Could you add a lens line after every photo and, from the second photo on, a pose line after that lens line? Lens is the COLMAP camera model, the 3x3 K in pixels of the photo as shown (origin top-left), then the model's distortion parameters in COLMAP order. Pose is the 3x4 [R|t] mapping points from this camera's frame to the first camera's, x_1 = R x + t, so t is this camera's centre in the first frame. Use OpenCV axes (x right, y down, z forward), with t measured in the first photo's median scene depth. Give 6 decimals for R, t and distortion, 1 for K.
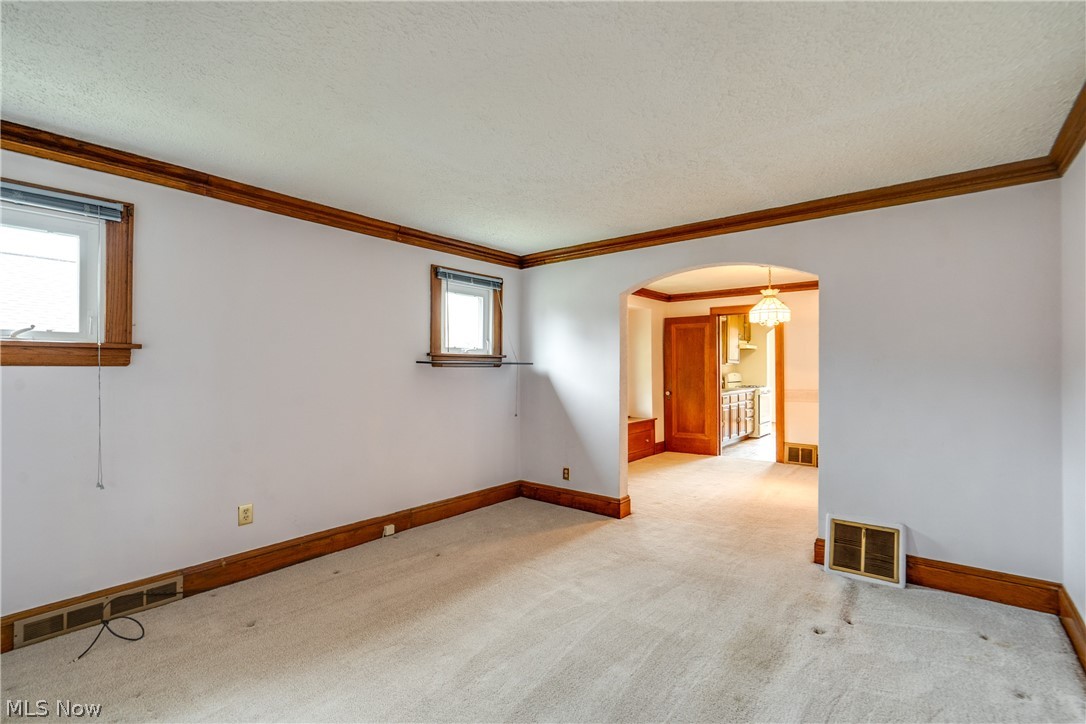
lens RADIAL K [[495.5, 0, 551.0], [0, 495.5, 365.6], [0, 0, 1]] dist [-0.000528, 0.000198]
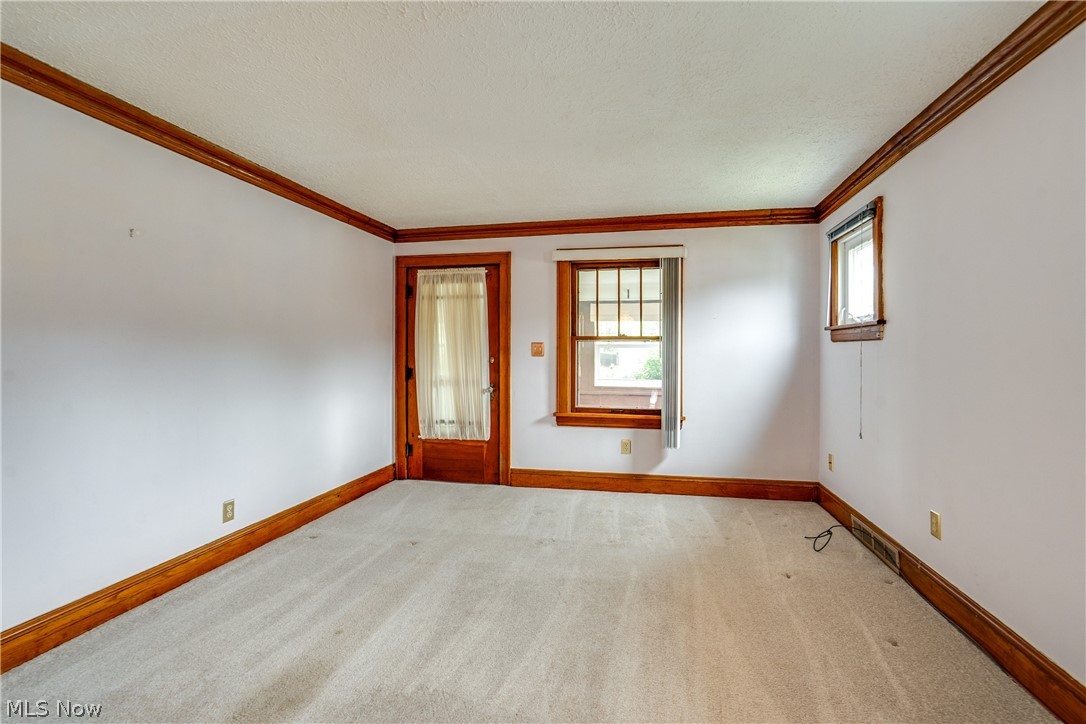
lens RADIAL K [[501.7, 0, 545.8], [0, 501.7, 354.5], [0, 0, 1]] dist [-0.000305, 0.000251]
pose [[-0.890847, 0.002699, -0.454295, 0.134664], [0.002722, 0.999996, 0.000604, 0.011681], [0.454295, -0.000698, -0.890851, 0.648319]]
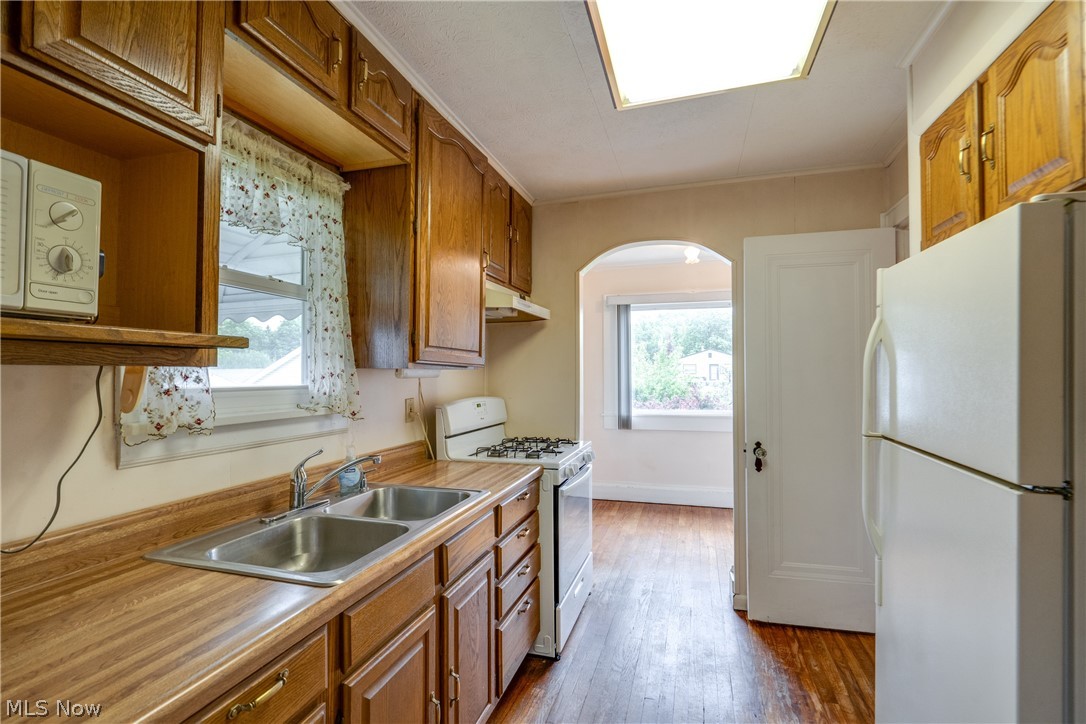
lens RADIAL K [[494.7, 0, 543.0], [0, 494.7, 362.0], [0, 0, 1]] dist [-0.000071, 0.000041]
pose [[0.933642, 0.006618, 0.358147, 0.435385], [0.001260, 0.999762, -0.021758, -0.000022], [-0.358206, 0.020765, 0.933412, 1.031612]]
